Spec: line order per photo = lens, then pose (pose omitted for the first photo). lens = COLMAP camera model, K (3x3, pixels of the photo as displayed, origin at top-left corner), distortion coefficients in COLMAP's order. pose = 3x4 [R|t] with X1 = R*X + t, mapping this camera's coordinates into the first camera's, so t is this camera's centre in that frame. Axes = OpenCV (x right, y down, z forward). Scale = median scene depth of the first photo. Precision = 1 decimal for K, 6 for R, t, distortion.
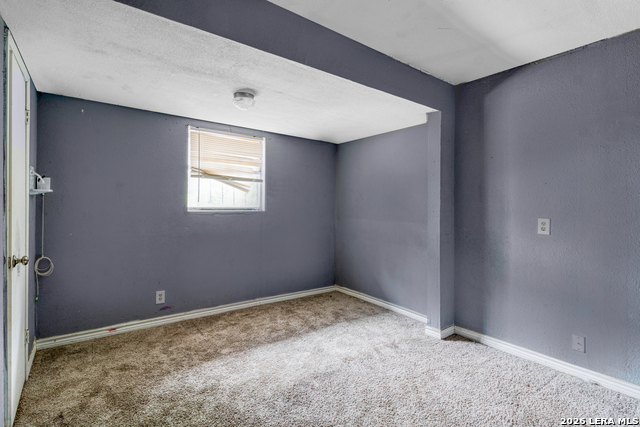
lens RADIAL K [[310.3, 0, 320.9], [0, 310.3, 211.6], [0, 0, 1]] dist [-0.000060, -0.002759]
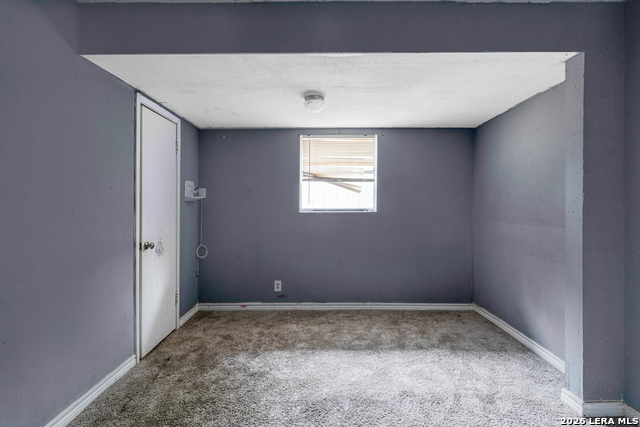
lens RADIAL K [[310.3, 0, 320.4], [0, 310.3, 210.6], [0, 0, 1]] dist [-0.000060, -0.002759]
pose [[0.797436, -0.004576, -0.603387, 0.327731], [0.000258, 0.999974, -0.007242, 0.001521], [0.603404, 0.005619, 0.797416, 0.174828]]
